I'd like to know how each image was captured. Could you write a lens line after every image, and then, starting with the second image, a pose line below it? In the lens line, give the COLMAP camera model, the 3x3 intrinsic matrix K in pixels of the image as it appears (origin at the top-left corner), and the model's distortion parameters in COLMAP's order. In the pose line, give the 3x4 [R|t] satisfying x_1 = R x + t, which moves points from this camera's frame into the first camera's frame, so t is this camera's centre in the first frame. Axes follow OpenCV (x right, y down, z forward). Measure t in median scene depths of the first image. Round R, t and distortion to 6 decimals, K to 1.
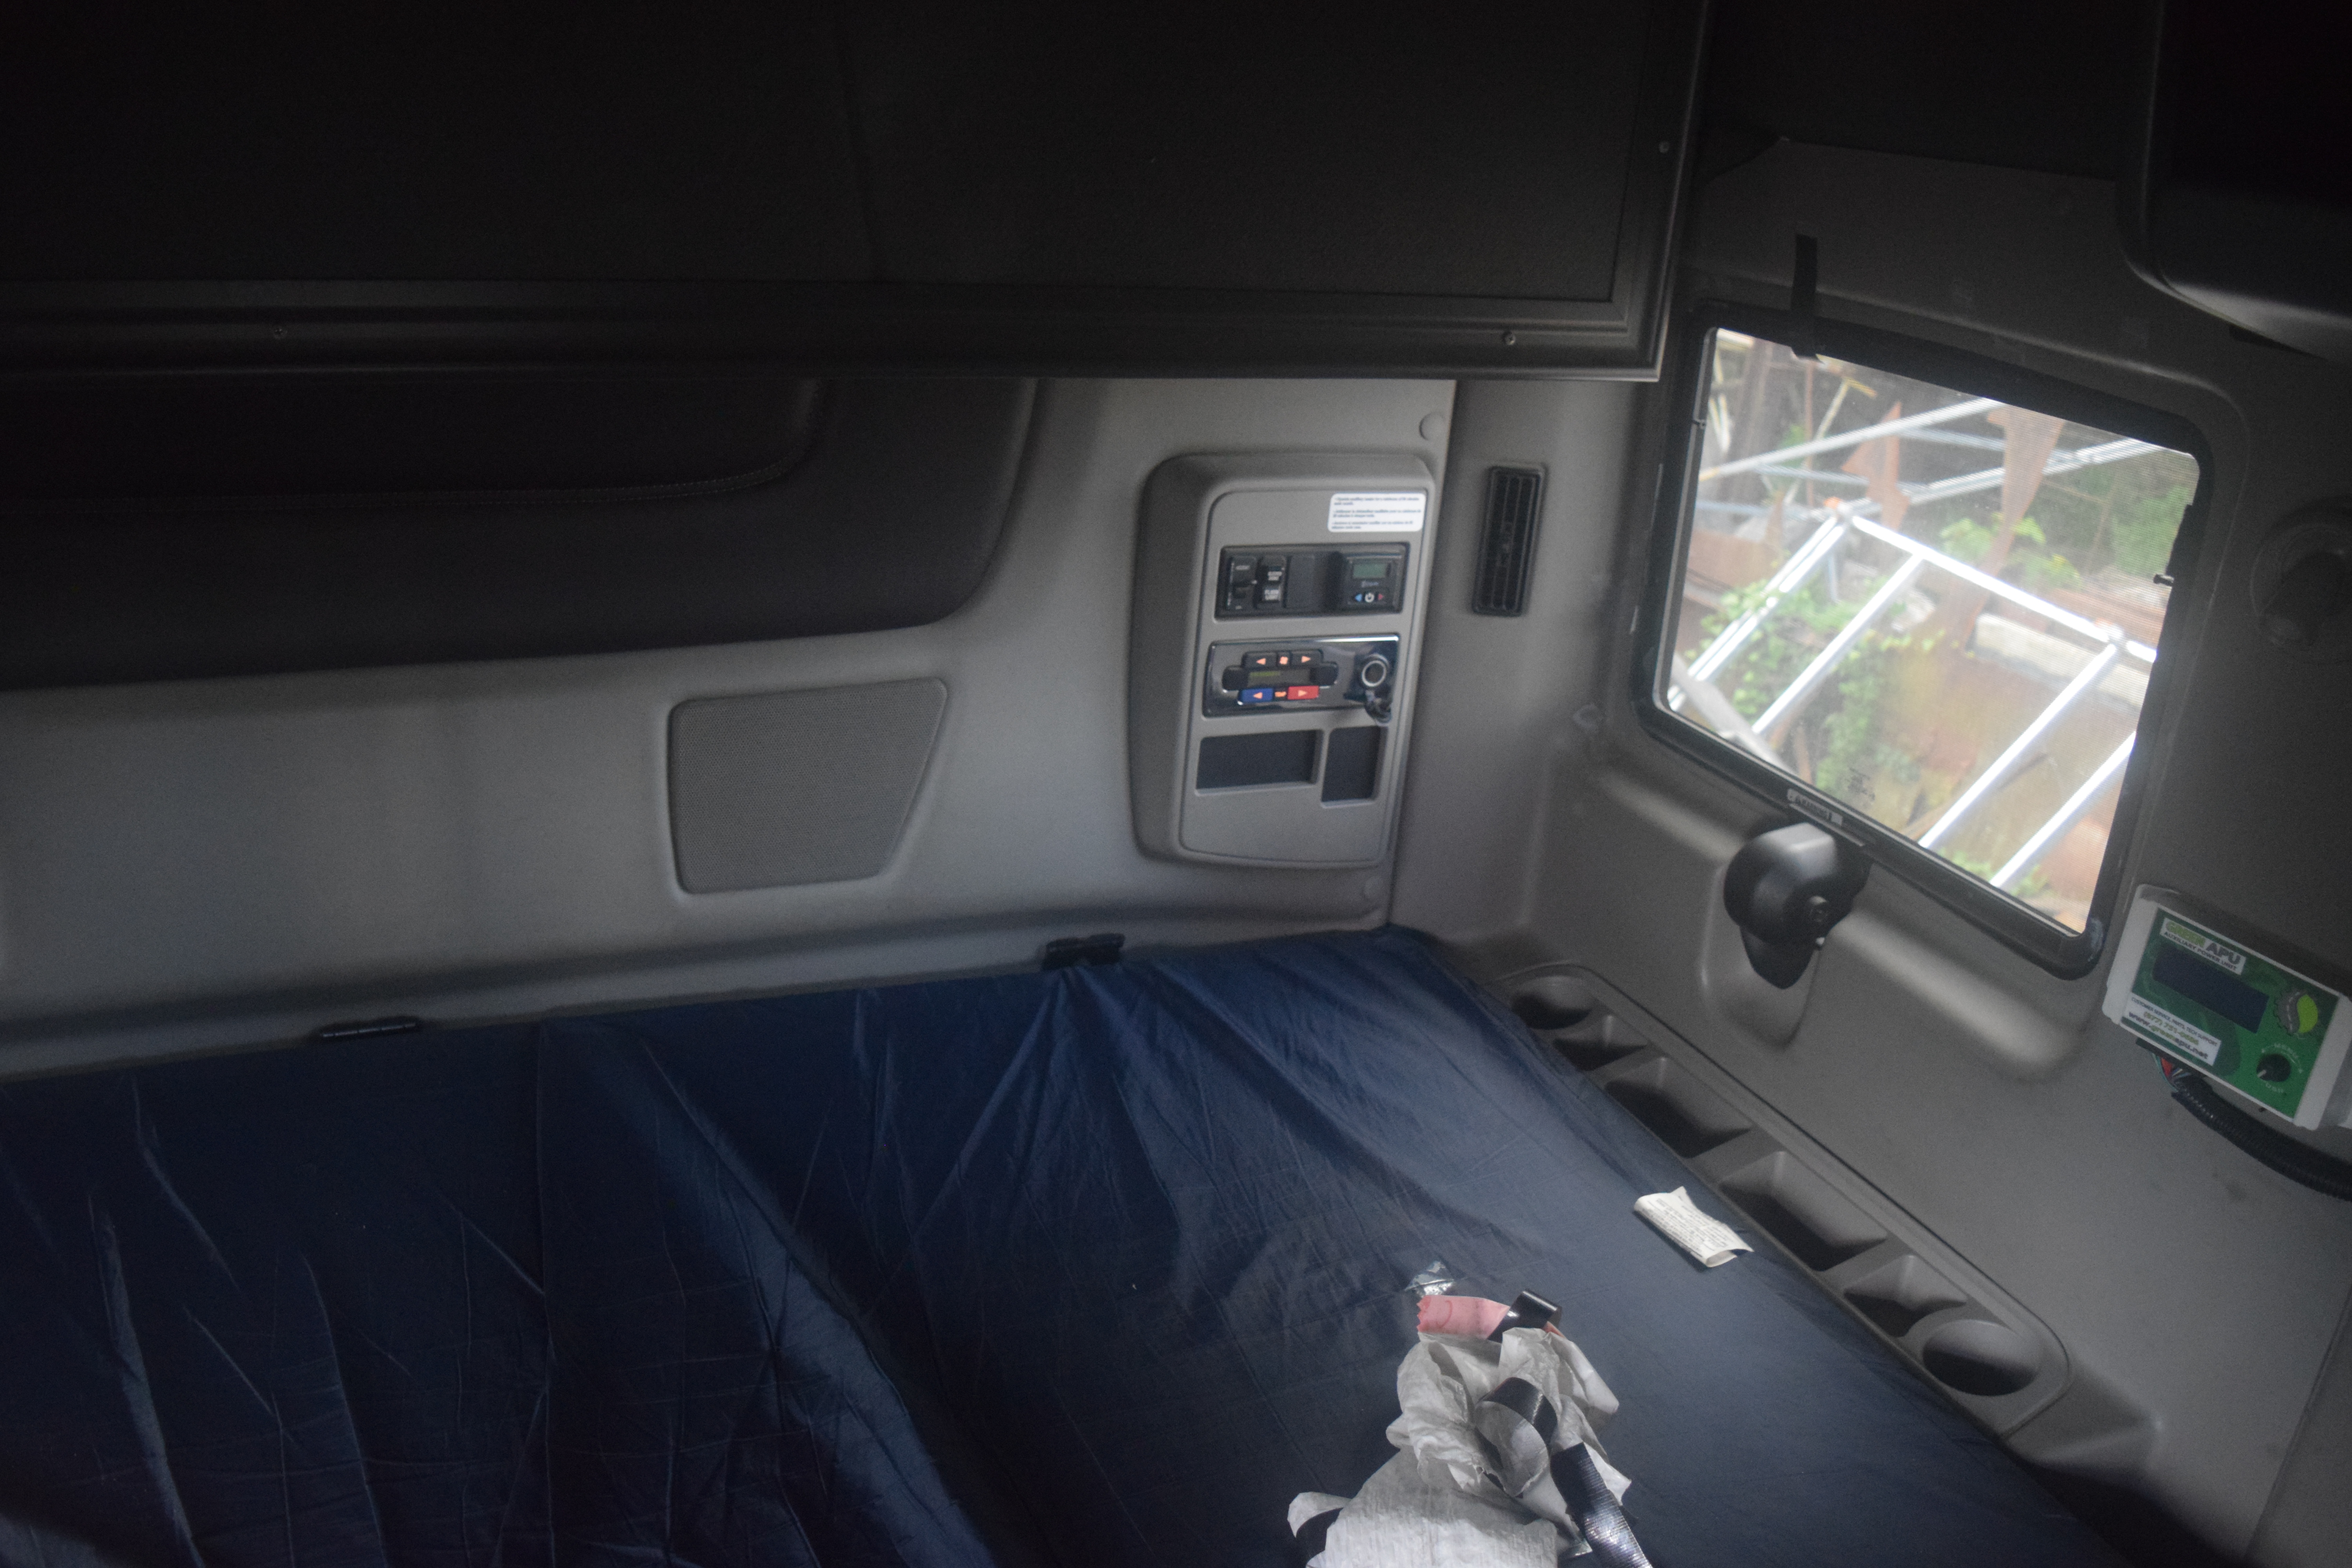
lens RADIAL K [[1905.4, 0, 1171.8], [0, 1905.4, 783.8], [0, 0, 1]] dist [-0.081596, 0.017417]
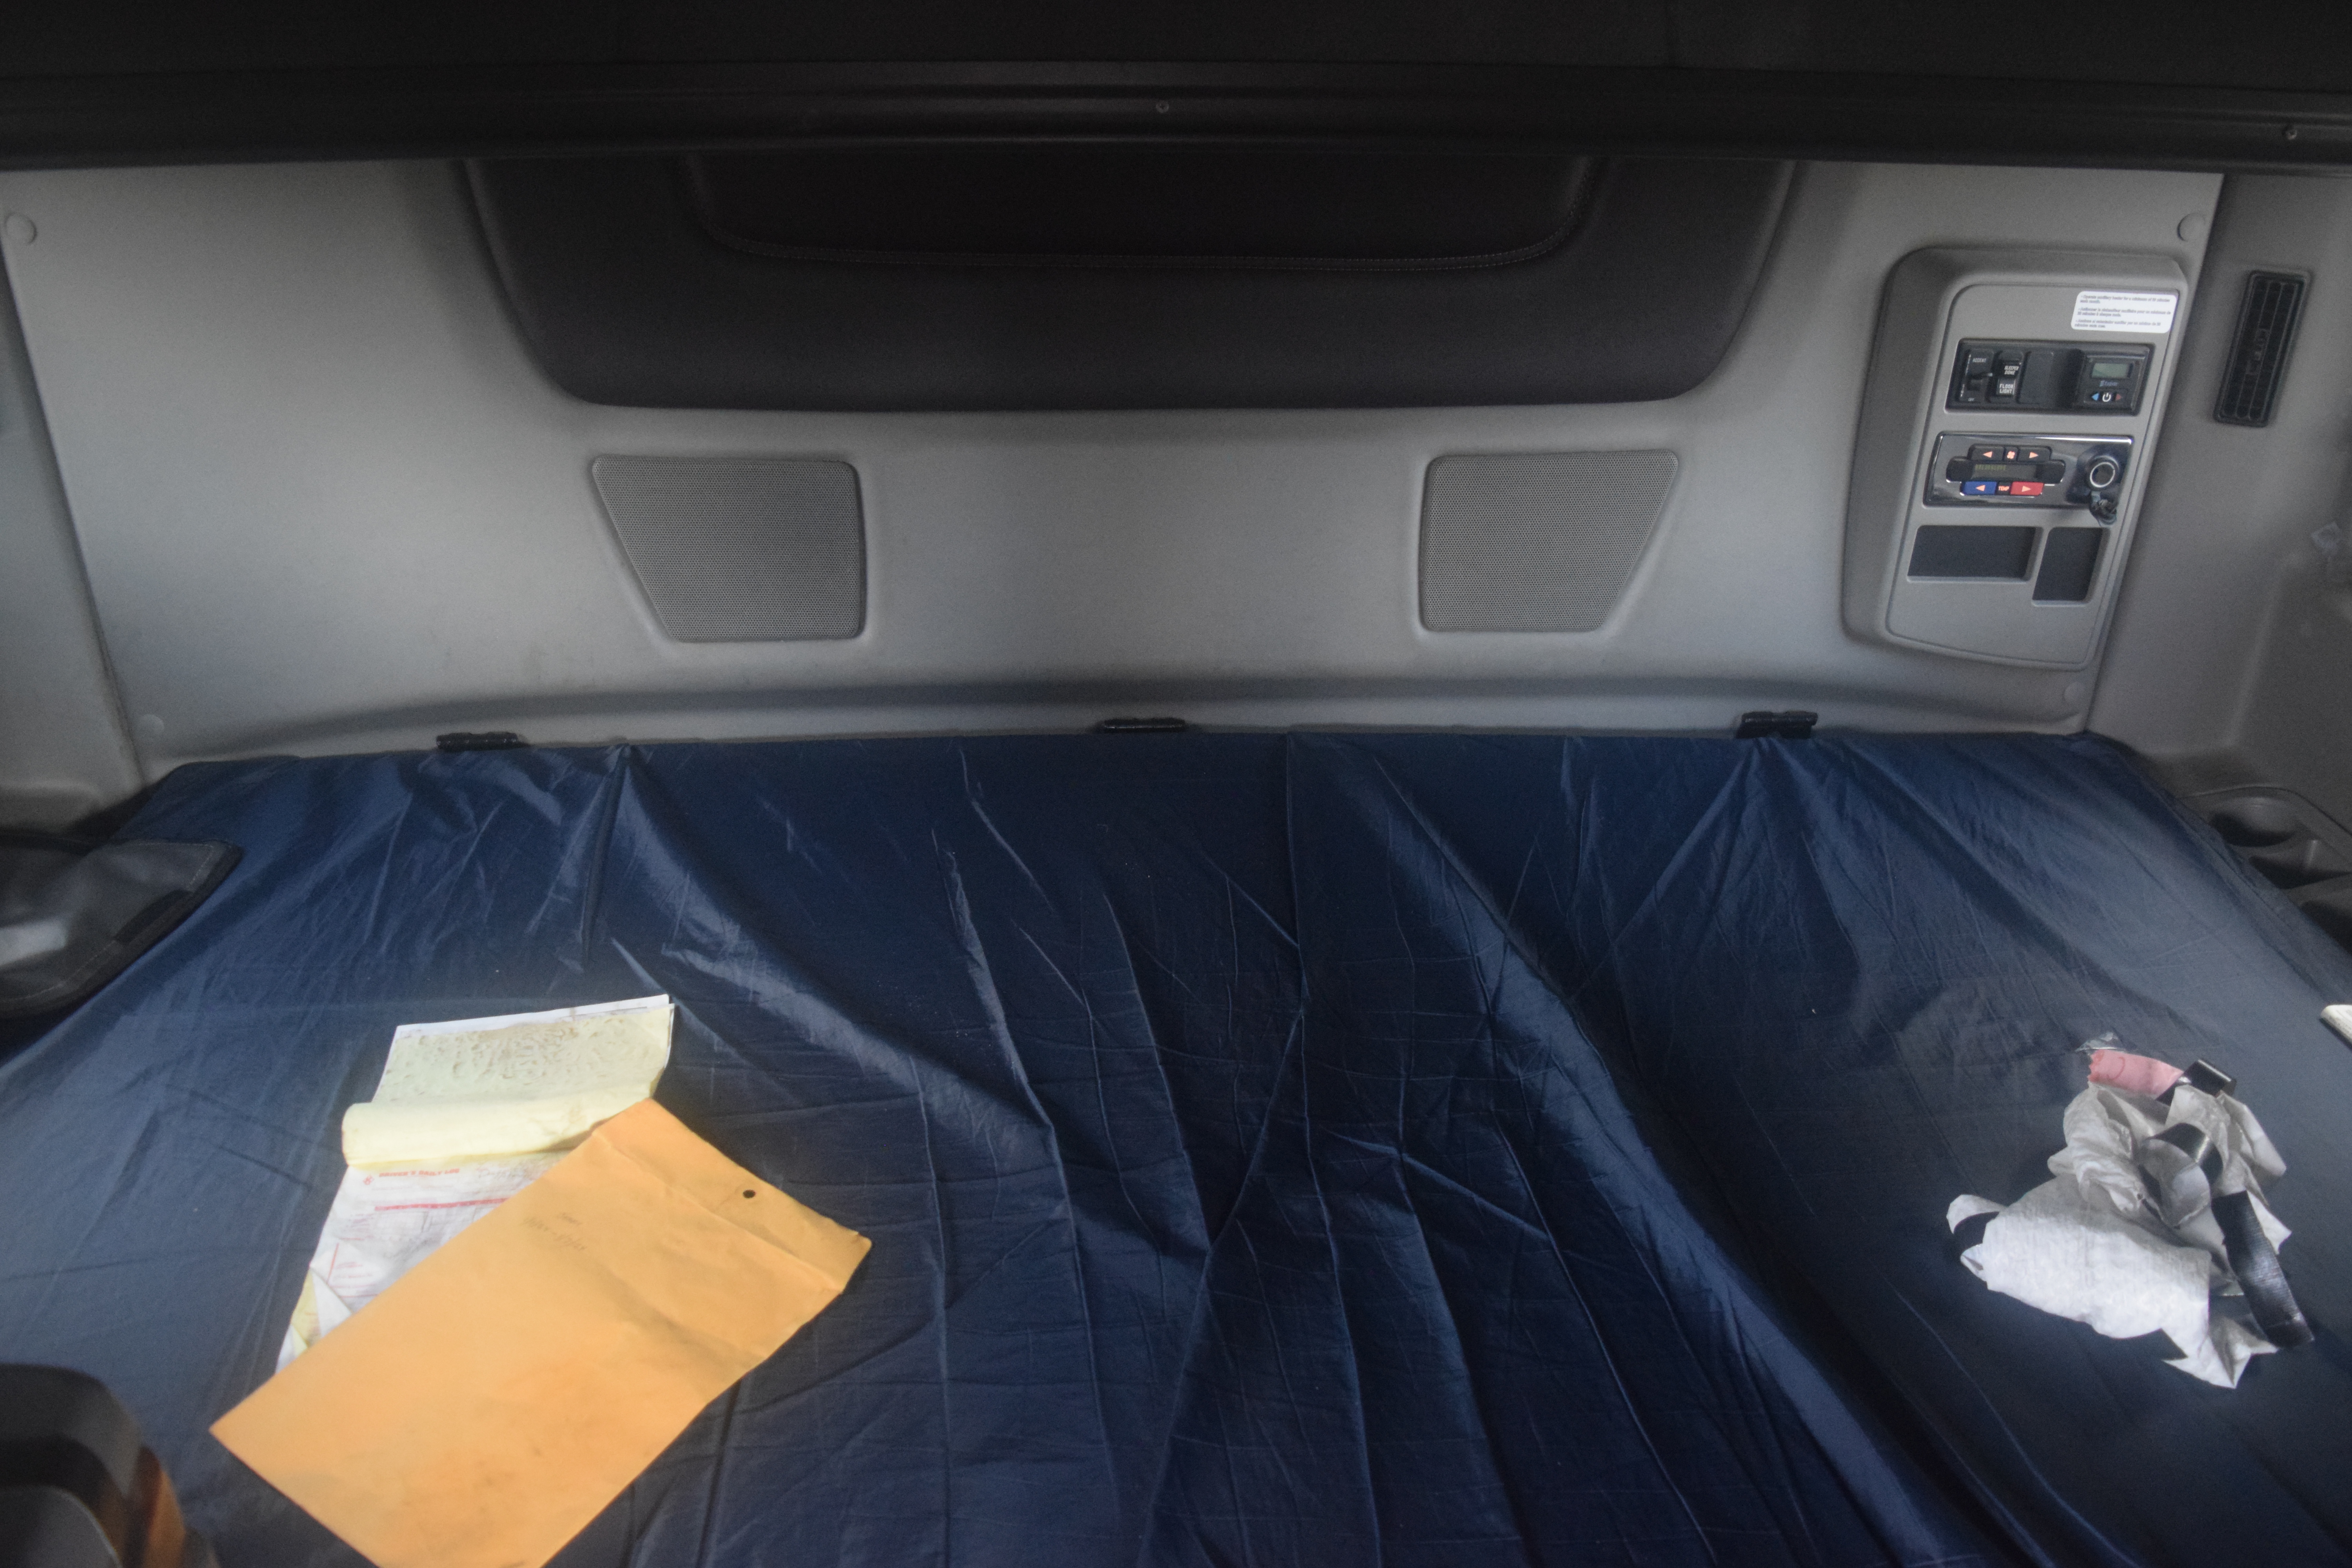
lens RADIAL K [[1905.4, 0, 1179.9], [0, 1905.4, 788.1], [0, 0, 1]] dist [-0.081596, 0.017417]
pose [[0.944147, 0.101979, -0.313349, -0.032356], [-0.072959, 0.992001, 0.103014, 0.045962], [0.321347, -0.074399, 0.944034, -0.115801]]
